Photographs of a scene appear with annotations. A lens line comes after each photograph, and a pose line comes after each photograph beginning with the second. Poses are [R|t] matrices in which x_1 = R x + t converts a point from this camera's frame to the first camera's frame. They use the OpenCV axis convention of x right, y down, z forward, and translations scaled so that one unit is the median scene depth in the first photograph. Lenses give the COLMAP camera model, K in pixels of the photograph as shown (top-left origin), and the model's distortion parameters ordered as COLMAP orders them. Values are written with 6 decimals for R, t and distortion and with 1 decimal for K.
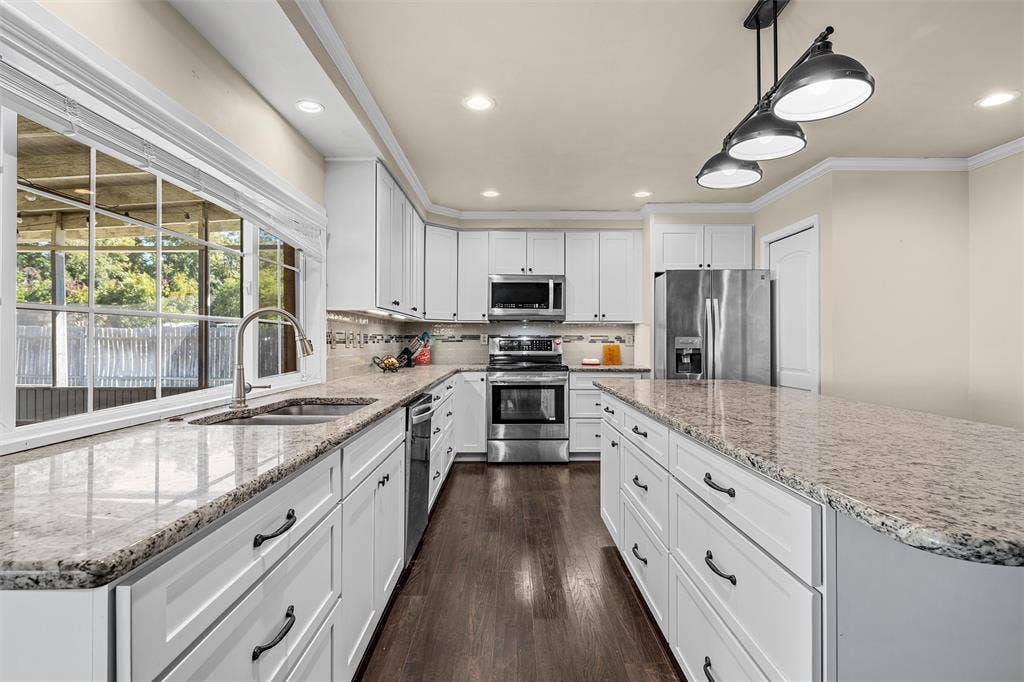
lens RADIAL K [[510.1, 0, 512.0], [0, 510.1, 341.0], [0, 0, 1]] dist [0.000623, 0.000044]
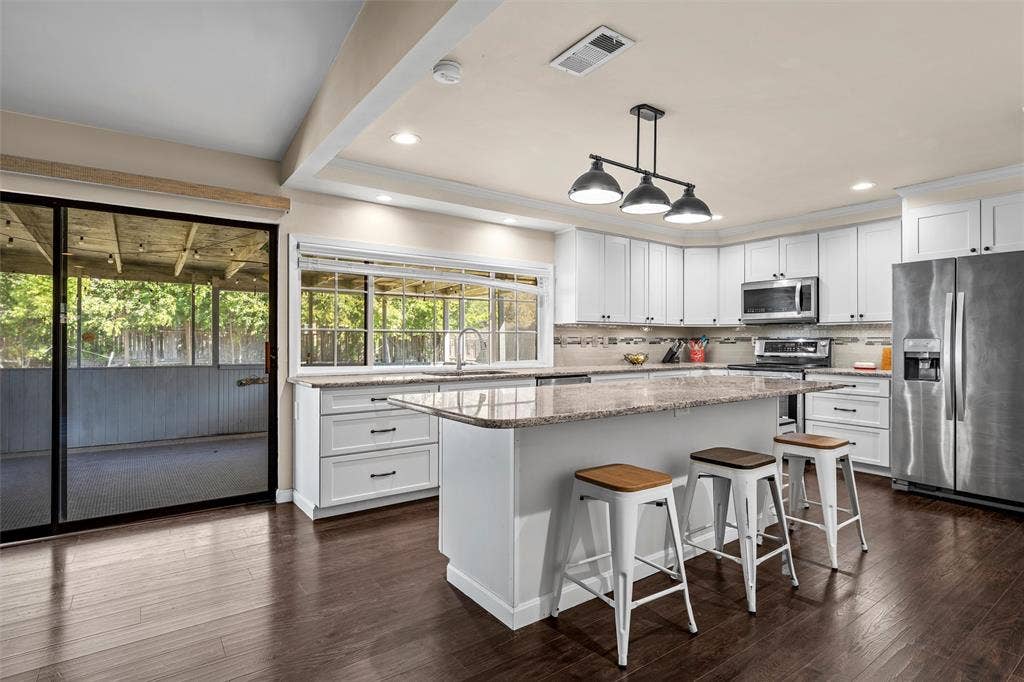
lens RADIAL K [[510.1, 0, 512.0], [0, 510.1, 341.0], [0, 0, 1]] dist [0.000623, 0.000044]
pose [[0.580539, 0.001395, -0.814231, 0.573843], [-0.000281, 0.999999, 0.001513, -0.005296], [0.814232, -0.000650, 0.580539, -0.056388]]
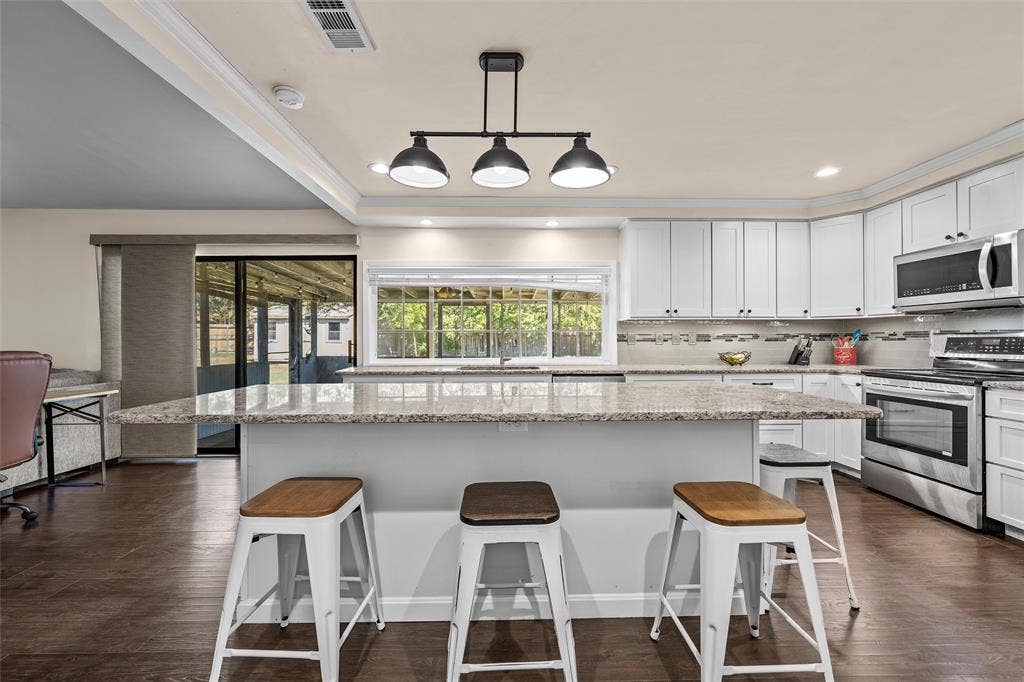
lens RADIAL K [[391.9, 0, 512.0], [0, 391.9, 341.0], [0, 0, 1]] dist [-0.000650, -0.000227]
pose [[0.010742, 0.001940, -0.999940, 0.562116], [0.004727, 0.999987, 0.001991, -0.000861], [0.999931, -0.004748, 0.010733, 0.396721]]
